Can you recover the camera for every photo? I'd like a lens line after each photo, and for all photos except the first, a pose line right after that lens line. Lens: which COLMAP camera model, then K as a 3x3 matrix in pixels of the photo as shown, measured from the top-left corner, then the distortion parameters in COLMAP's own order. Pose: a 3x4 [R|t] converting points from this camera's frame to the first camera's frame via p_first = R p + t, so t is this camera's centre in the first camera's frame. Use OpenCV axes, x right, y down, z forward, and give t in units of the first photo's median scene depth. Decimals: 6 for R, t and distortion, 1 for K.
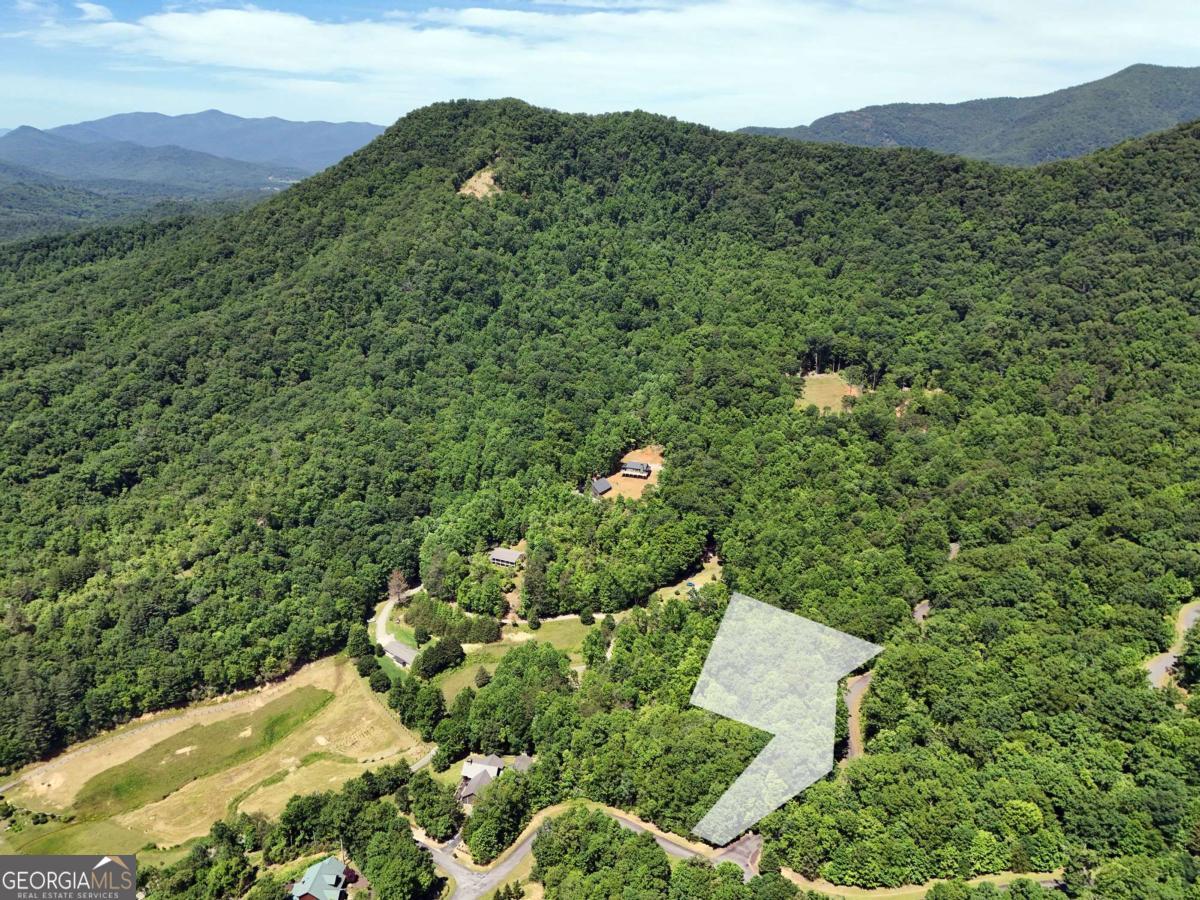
lens RADIAL K [[855.9, 0, 600.0], [0, 855.9, 450.0], [0, 0, 1]] dist [0.107023, -0.121549]
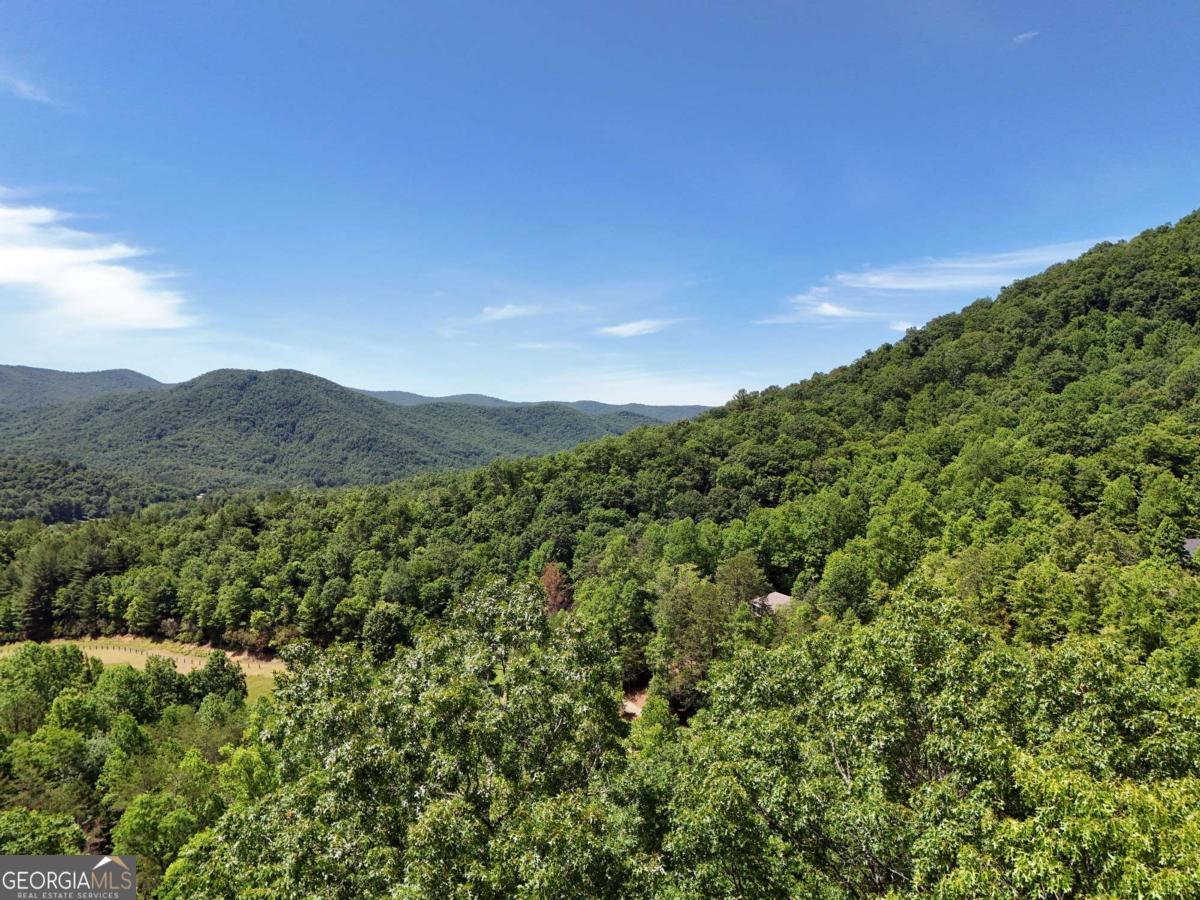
lens RADIAL K [[855.9, 0, 600.0], [0, 855.9, 450.0], [0, 0, 1]] dist [0.107023, -0.121549]
pose [[0.543932, -0.020189, -0.838886, 0.211189], [-0.264414, 0.944658, -0.194180, 0.171148], [0.796381, 0.327434, 0.508492, 0.762833]]
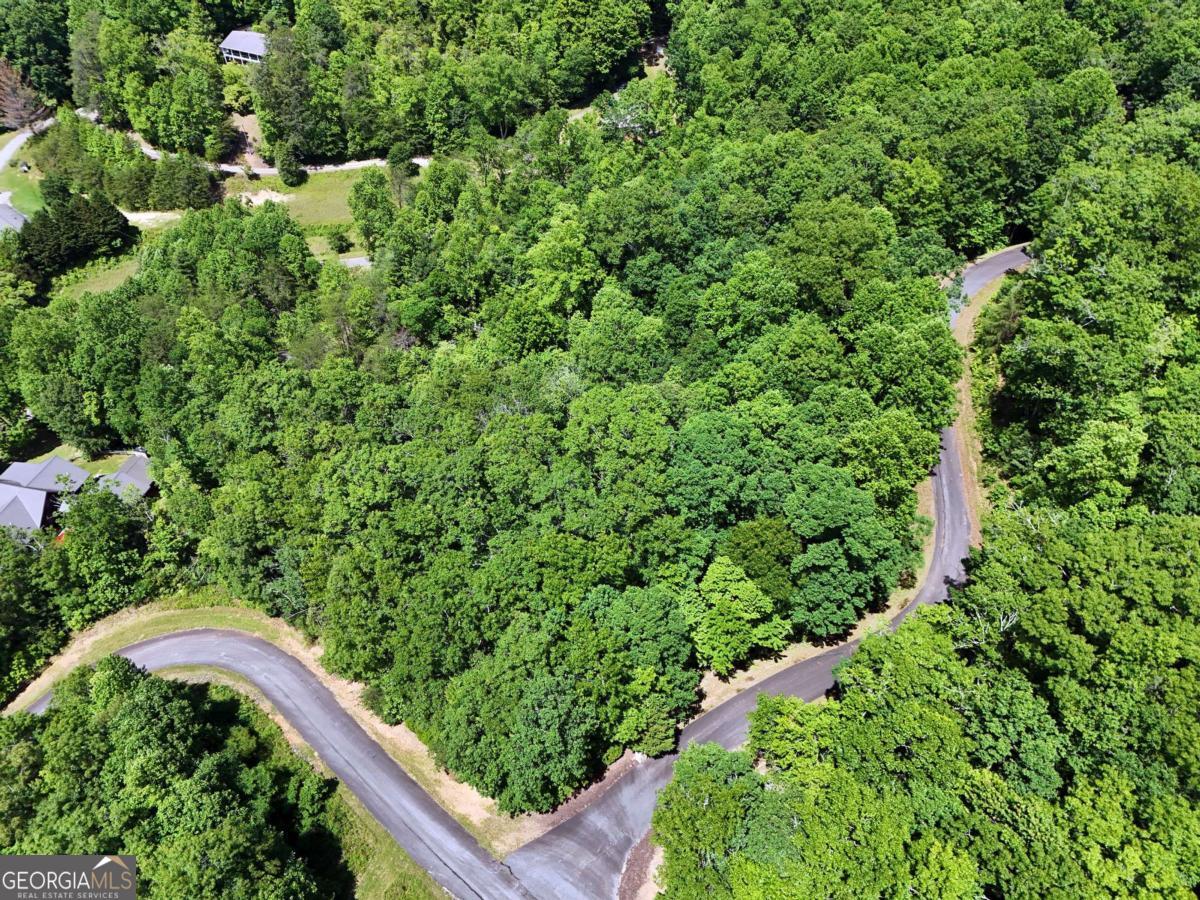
lens RADIAL K [[859.0, 0, 600.0], [0, 859.0, 450.0], [0, 0, 1]] dist [0.017457, -0.000327]
pose [[0.999943, -0.005135, 0.009371, 0.097405], [0.000600, 0.902590, 0.430500, 0.131241], [-0.010669, -0.430470, 0.902542, 0.477277]]
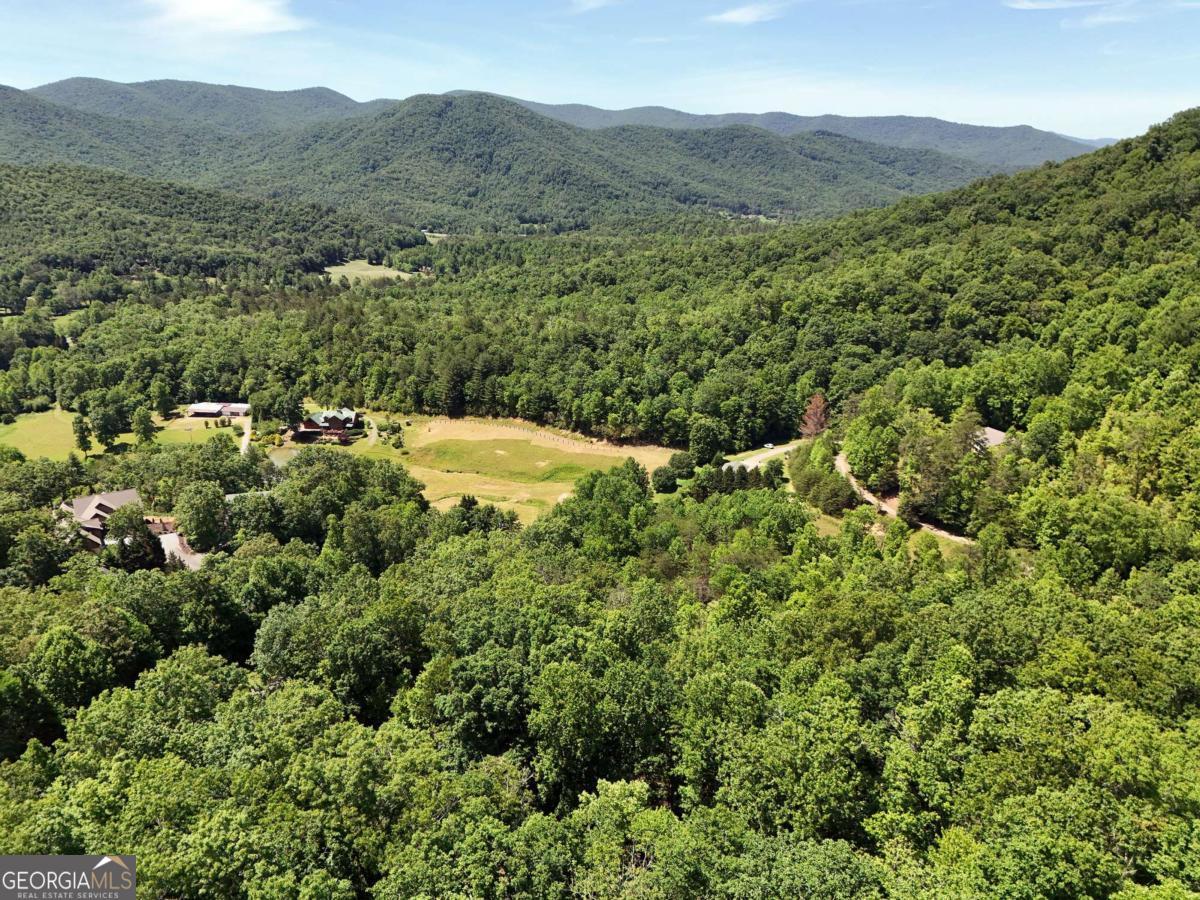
lens RADIAL K [[859.0, 0, 600.0], [0, 859.0, 450.0], [0, 0, 1]] dist [0.017457, -0.000327]
pose [[0.367358, 0.274034, -0.888793, 0.347755], [-0.293642, 0.940906, 0.168732, 0.119598], [0.882509, 0.199001, 0.426117, 0.565089]]
